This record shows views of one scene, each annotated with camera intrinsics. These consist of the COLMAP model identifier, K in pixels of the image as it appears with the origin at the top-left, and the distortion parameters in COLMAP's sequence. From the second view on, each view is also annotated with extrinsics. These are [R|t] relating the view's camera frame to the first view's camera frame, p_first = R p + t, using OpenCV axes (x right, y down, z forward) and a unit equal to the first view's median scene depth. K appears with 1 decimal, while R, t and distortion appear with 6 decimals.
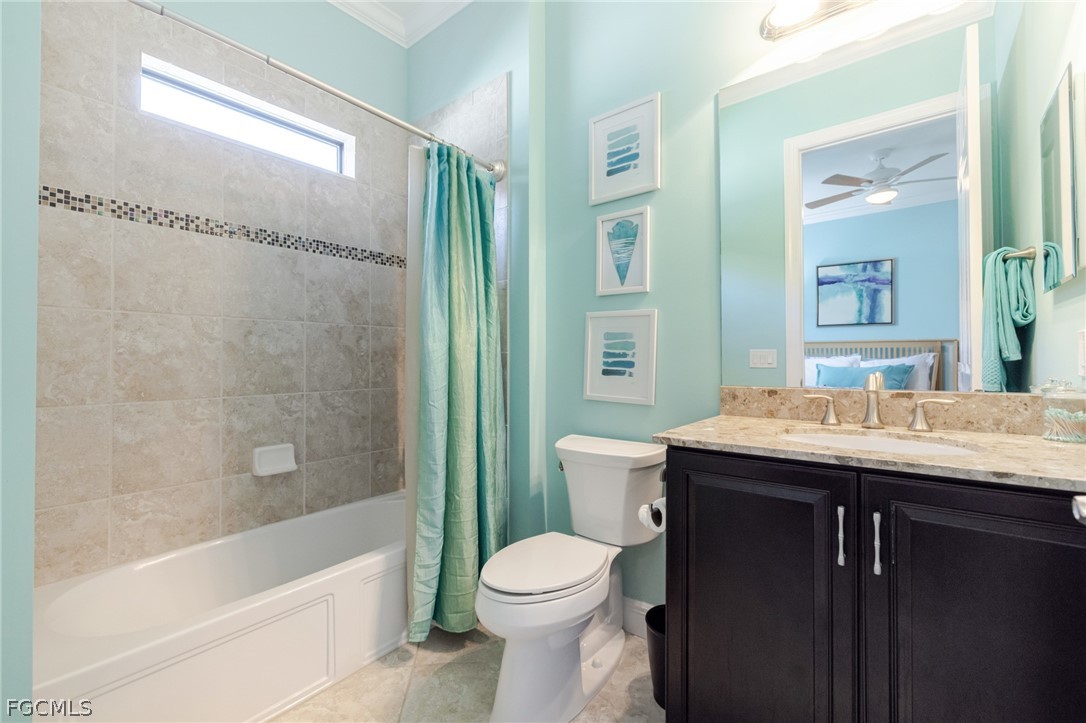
lens RADIAL K [[464.7, 0, 540.1], [0, 464.7, 357.4], [0, 0, 1]] dist [-0.001510, -0.000197]
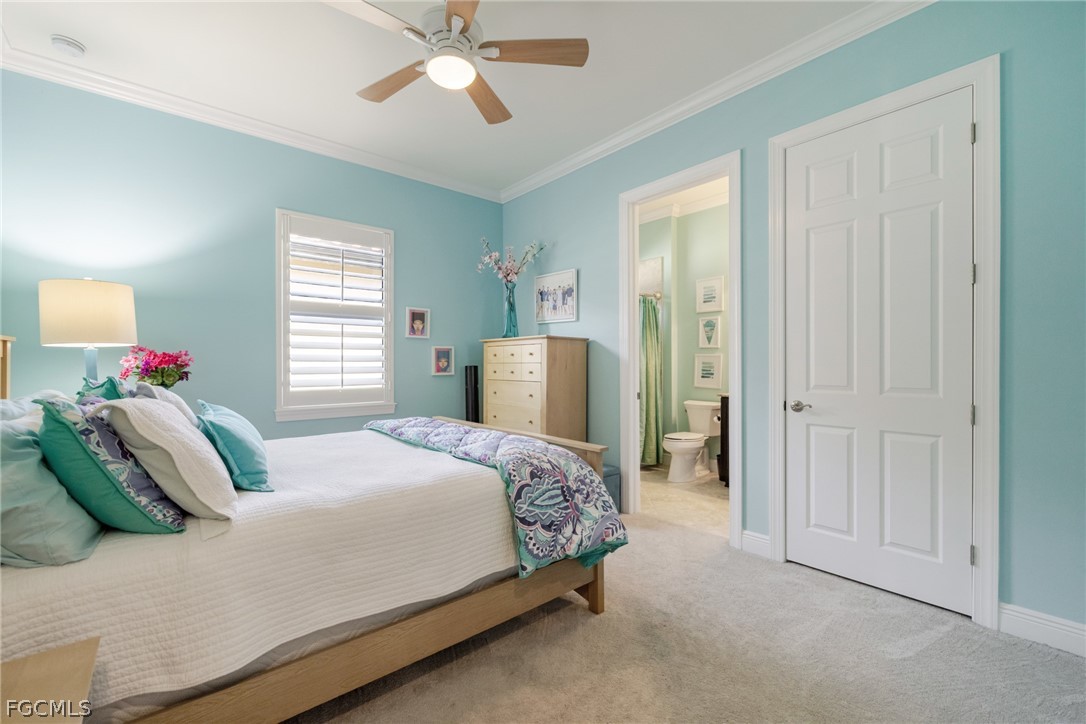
lens RADIAL K [[464.7, 0, 543.8], [0, 464.7, 360.5], [0, 0, 1]] dist [-0.001510, -0.000197]
pose [[0.984560, 0.003584, -0.175013, -0.294498], [-0.004206, 0.999986, -0.003187, -0.050093], [0.174999, 0.003874, 0.984561, -1.815803]]
